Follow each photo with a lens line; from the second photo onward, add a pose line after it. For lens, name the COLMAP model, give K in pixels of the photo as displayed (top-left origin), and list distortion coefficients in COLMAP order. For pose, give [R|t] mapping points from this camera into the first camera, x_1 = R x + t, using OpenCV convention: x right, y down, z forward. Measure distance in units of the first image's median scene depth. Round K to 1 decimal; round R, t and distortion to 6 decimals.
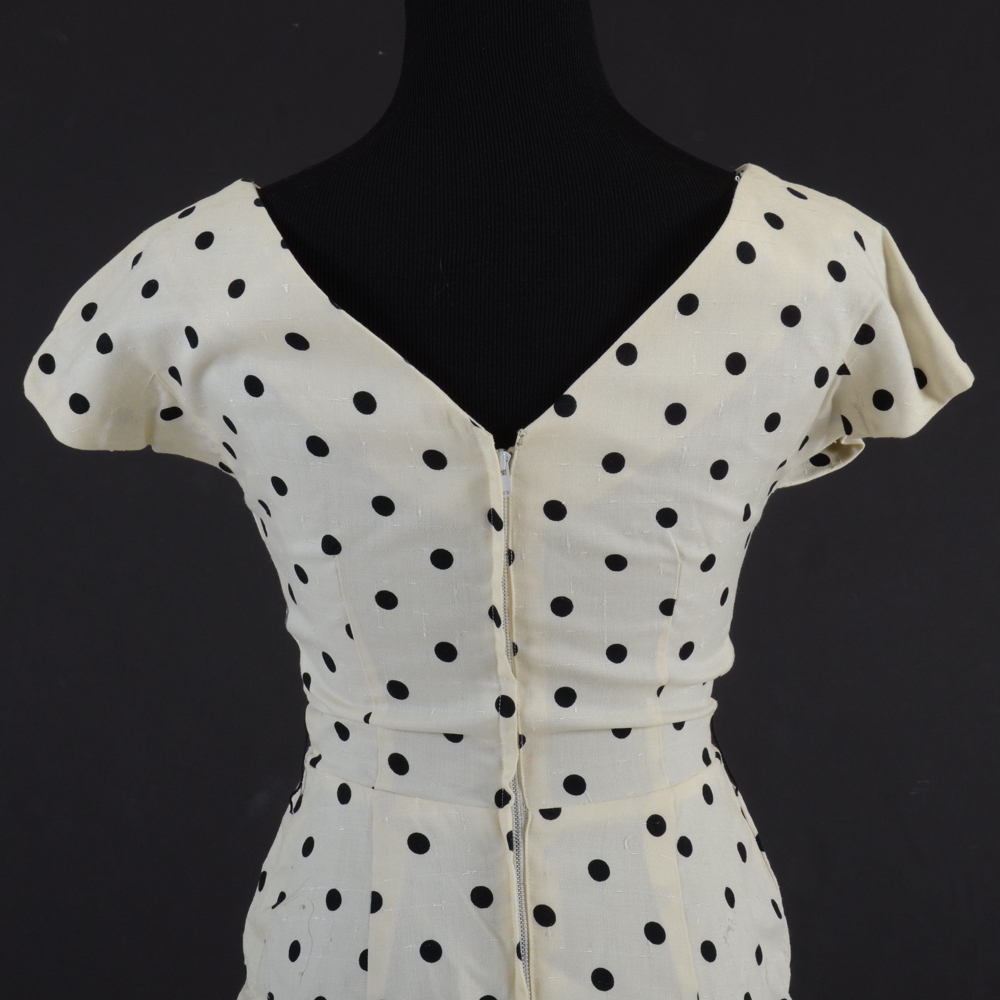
lens RADIAL K [[3557.3, 0, 504.0], [0, 3557.3, 502.1], [0, 0, 1]] dist [0.123132, 0.000000]
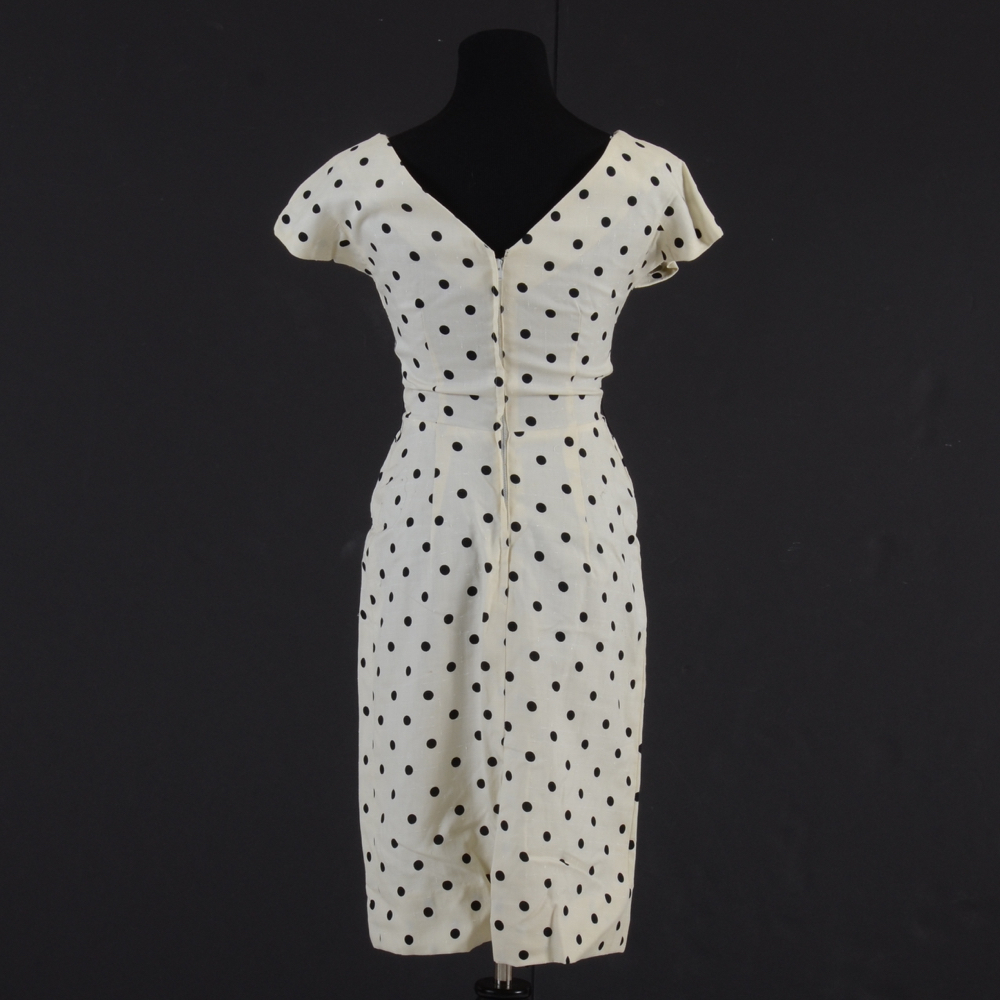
lens RADIAL K [[2848.1, 0, 495.1], [0, 2848.1, 499.5], [0, 0, 1]] dist [-0.038677, 0.000000]
pose [[0.999750, 0.019468, -0.010993, 0.018300], [-0.019015, 0.999022, 0.039917, 0.059450], [0.011759, -0.039698, 0.999143, -0.715263]]
